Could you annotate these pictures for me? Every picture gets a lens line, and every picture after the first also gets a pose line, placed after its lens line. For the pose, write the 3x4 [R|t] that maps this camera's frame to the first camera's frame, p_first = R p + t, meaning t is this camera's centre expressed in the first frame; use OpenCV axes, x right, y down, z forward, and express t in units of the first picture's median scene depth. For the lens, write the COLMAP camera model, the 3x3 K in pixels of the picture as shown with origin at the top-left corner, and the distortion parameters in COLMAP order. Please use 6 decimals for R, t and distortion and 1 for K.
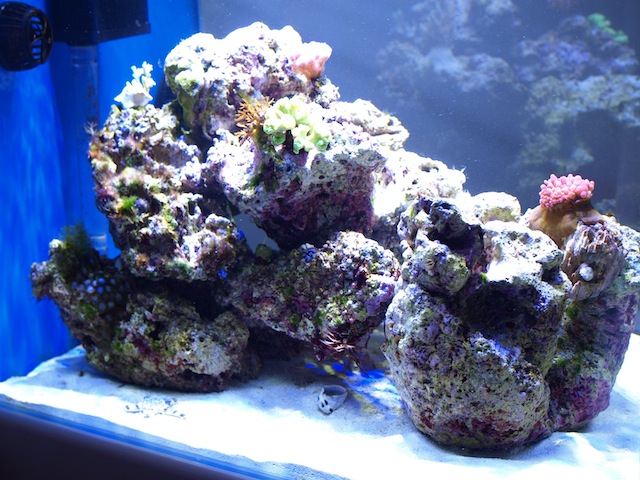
lens RADIAL K [[1604.0, 0, 319.9], [0, 1604.0, 240.3], [0, 0, 1]] dist [-0.023489, 0.000000]
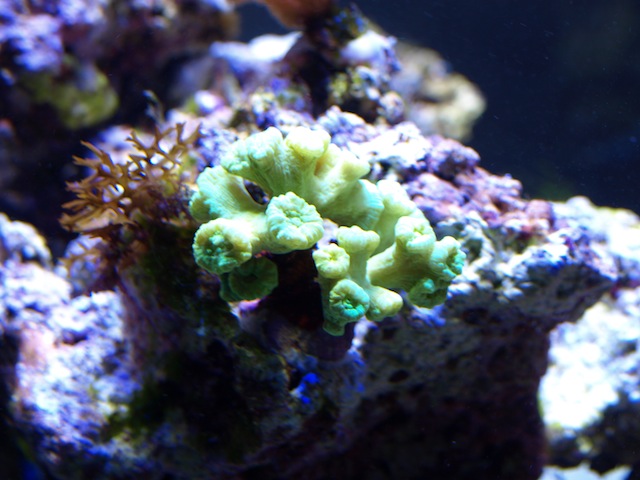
lens RADIAL K [[1604.0, 0, 320.3], [0, 1604.0, 239.5], [0, 0, 1]] dist [-0.023489, 0.000000]
pose [[0.960007, -0.148219, 0.237525, -0.073782], [0.109658, 0.979650, 0.168112, -0.109701], [-0.257608, -0.135343, 0.956724, 0.733033]]
